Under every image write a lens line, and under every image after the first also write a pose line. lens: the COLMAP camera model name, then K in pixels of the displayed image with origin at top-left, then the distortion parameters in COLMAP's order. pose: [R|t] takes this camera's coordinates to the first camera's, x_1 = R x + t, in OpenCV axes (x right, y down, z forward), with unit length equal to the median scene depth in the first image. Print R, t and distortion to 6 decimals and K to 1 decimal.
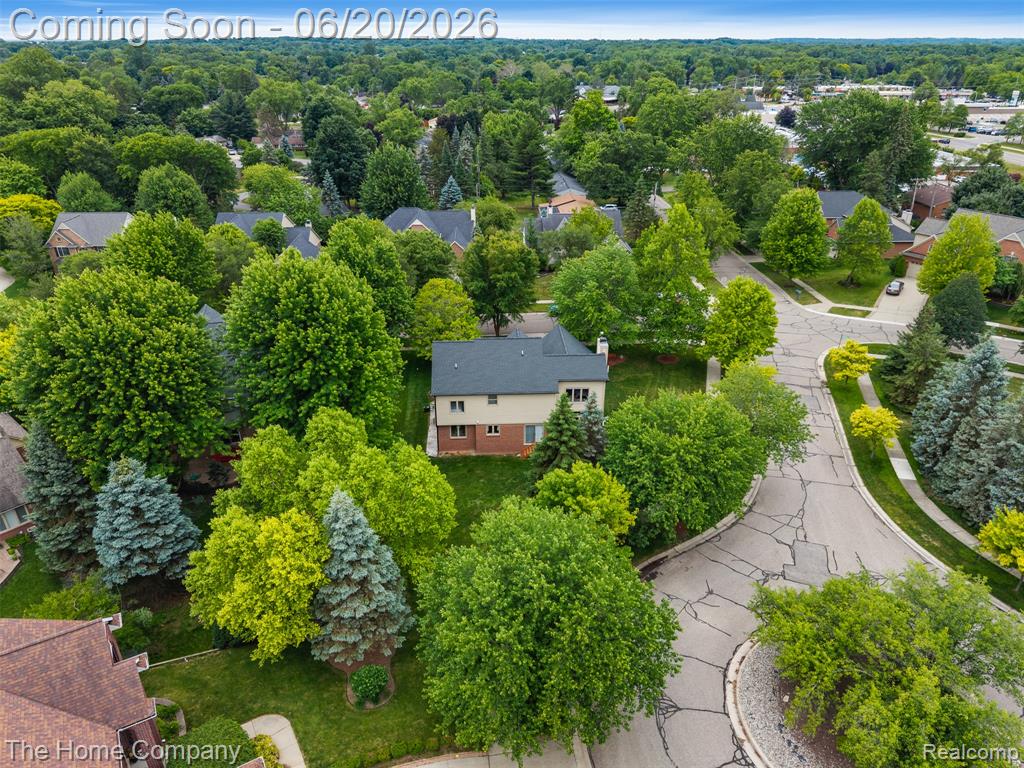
lens RADIAL K [[688.1, 0, 511.4], [0, 688.1, 382.2], [0, 0, 1]] dist [0.020110, -0.016421]
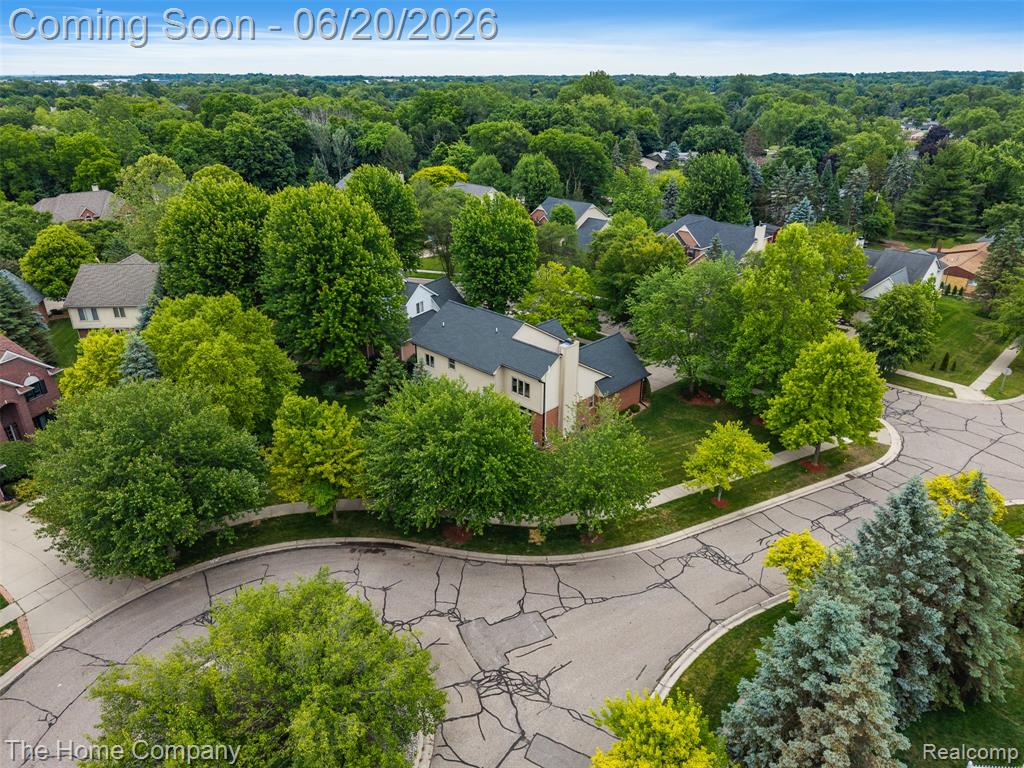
lens RADIAL K [[688.1, 0, 513.5], [0, 688.1, 379.6], [0, 0, 1]] dist [0.020110, -0.016421]
pose [[0.683334, 0.296263, -0.667296, 0.773021], [-0.324850, 0.941891, 0.085519, -0.074783], [0.653856, 0.158333, 0.739867, 0.324605]]
